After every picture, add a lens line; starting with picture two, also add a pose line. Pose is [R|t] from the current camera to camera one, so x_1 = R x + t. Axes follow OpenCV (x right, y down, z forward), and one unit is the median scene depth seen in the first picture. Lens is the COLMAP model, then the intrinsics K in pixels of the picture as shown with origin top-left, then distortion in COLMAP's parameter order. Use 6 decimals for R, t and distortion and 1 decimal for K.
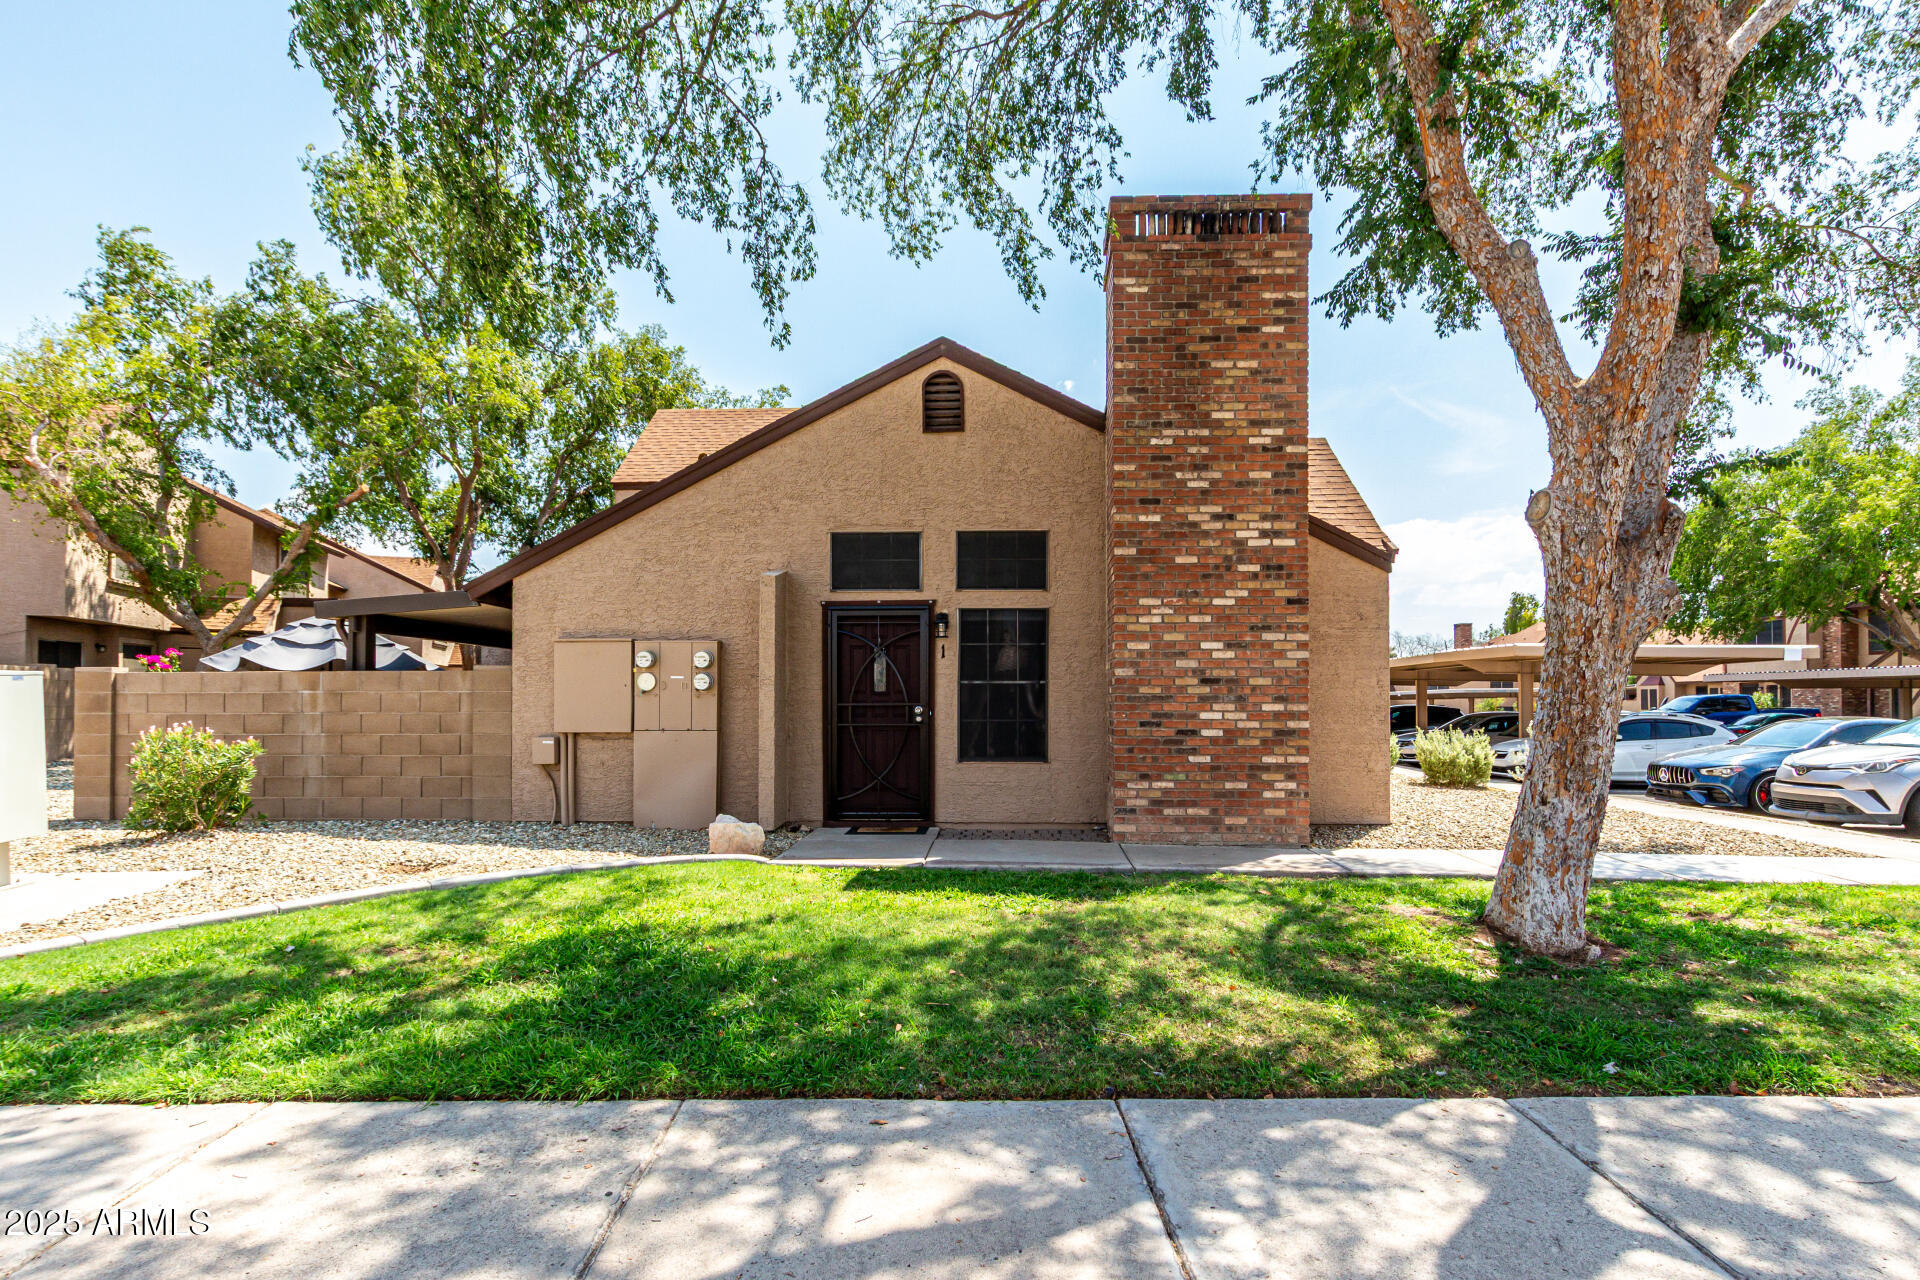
lens RADIAL K [[988.8, 0, 982.5], [0, 988.8, 703.6], [0, 0, 1]] dist [0.006815, 0.000900]
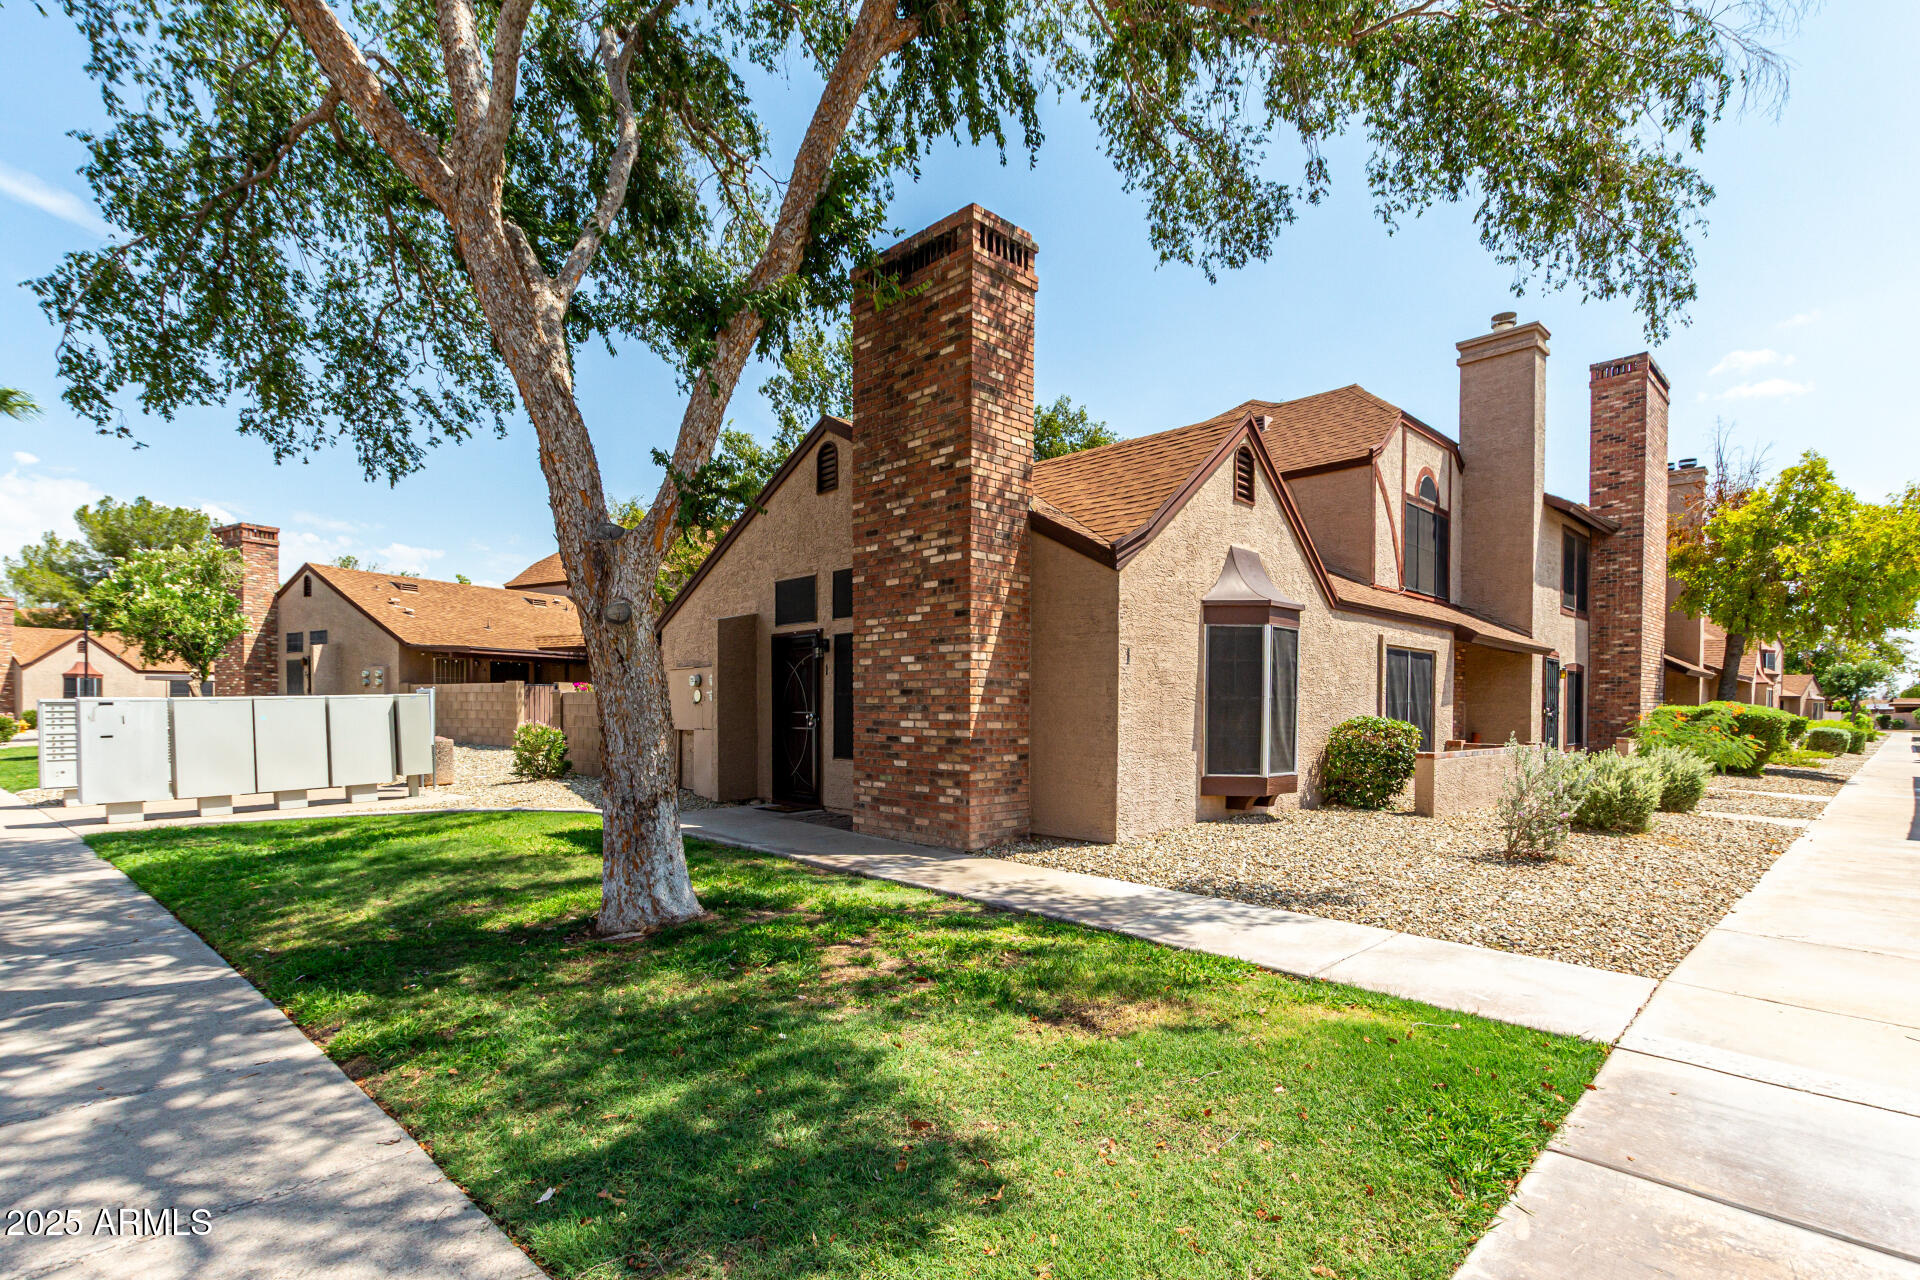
lens RADIAL K [[900.7, 0, 948.6], [0, 900.7, 728.7], [0, 0, 1]] dist [0.013071, 0.000355]
pose [[0.721640, 0.016307, -0.692076, 0.948126], [-0.001724, 0.999762, 0.021759, -0.004011], [0.692266, -0.014509, 0.721496, 0.315372]]
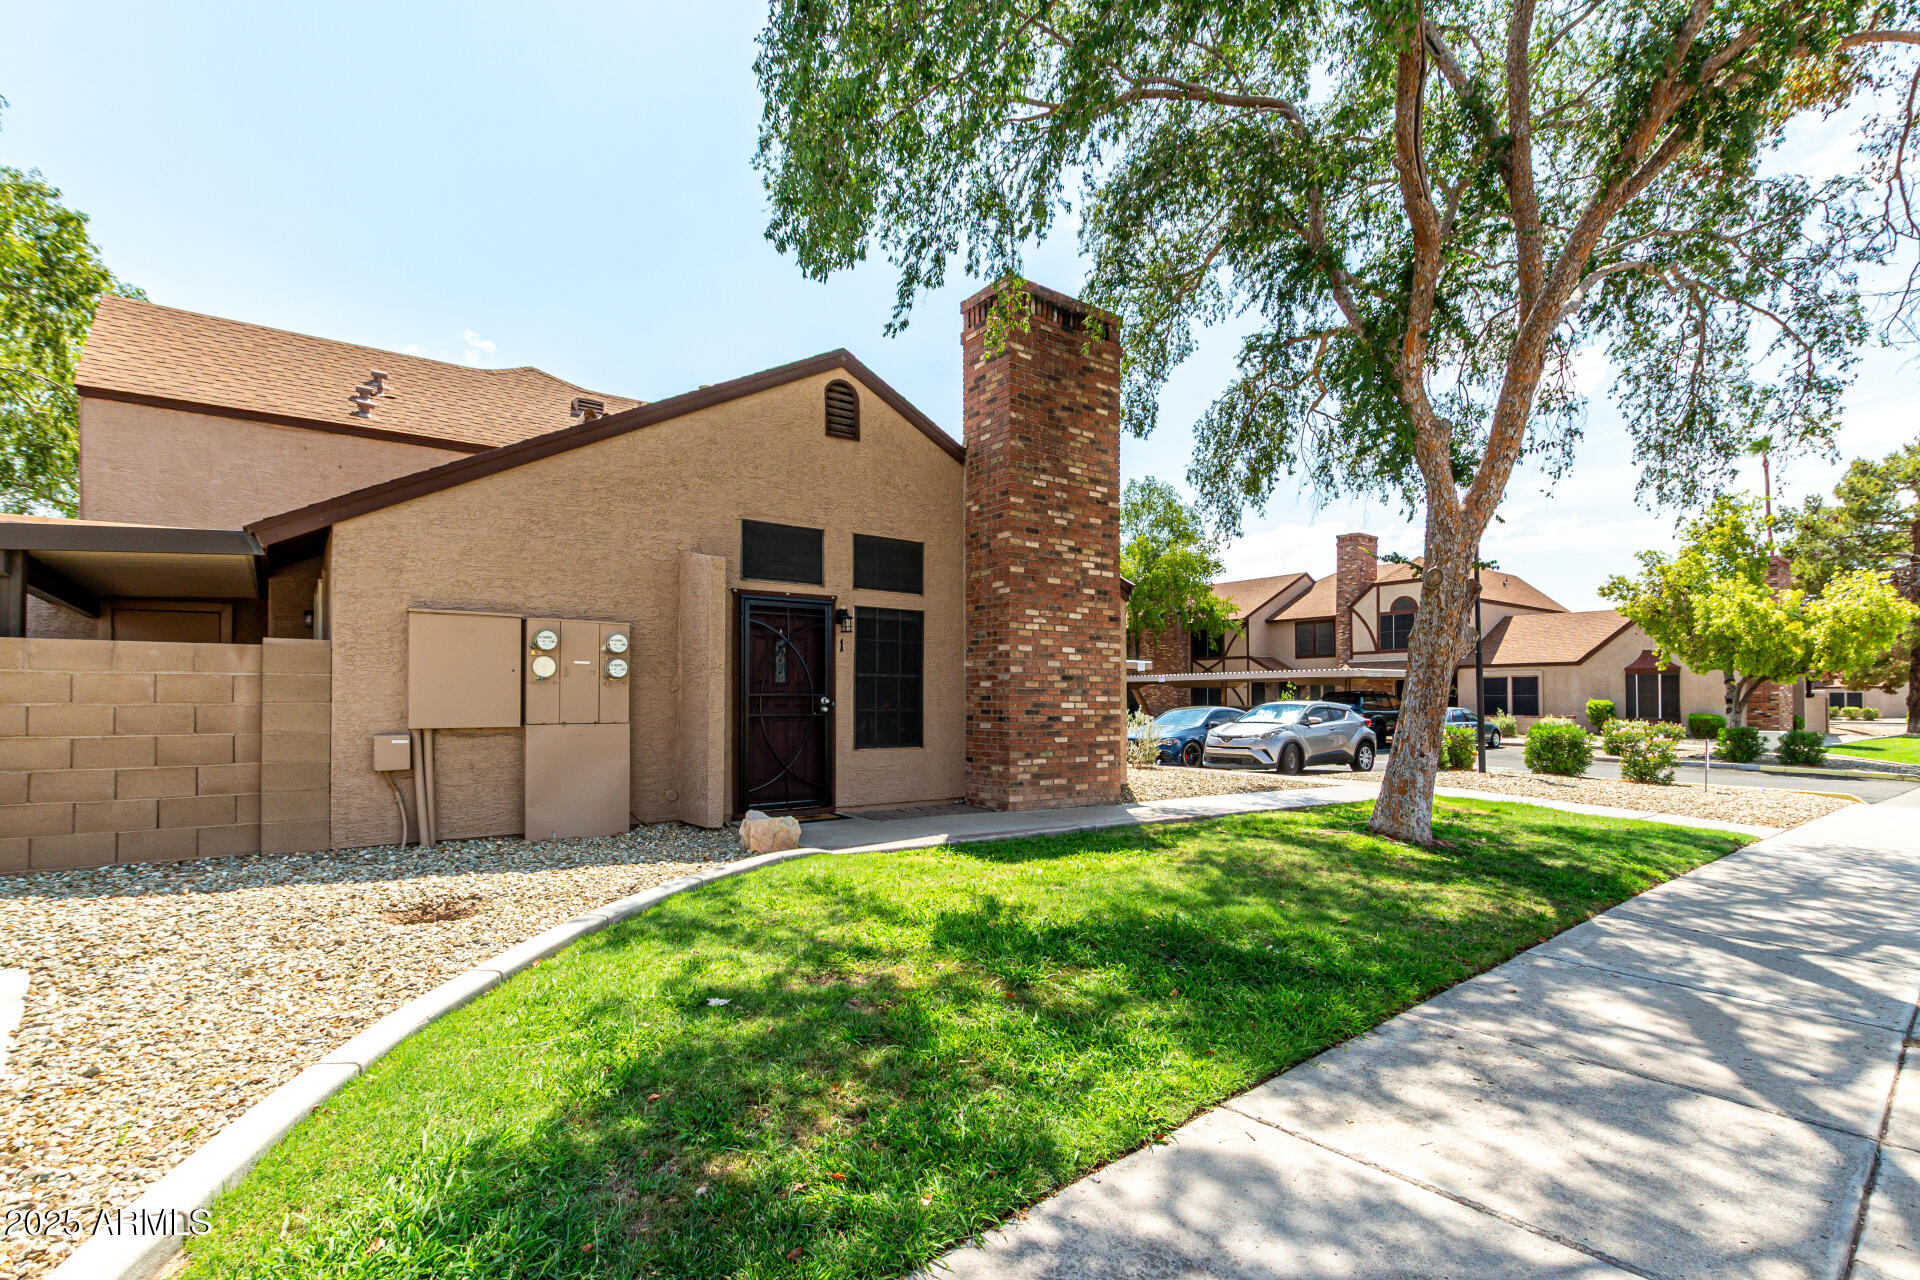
lens RADIAL K [[900.7, 0, 950.4], [0, 900.7, 692.4], [0, 0, 1]] dist [0.013071, 0.000355]
pose [[0.775033, 0.007186, 0.631880, -0.615677], [-0.003357, 0.999968, -0.007254, 0.004559], [-0.631912, 0.003501, 0.775032, 0.198346]]
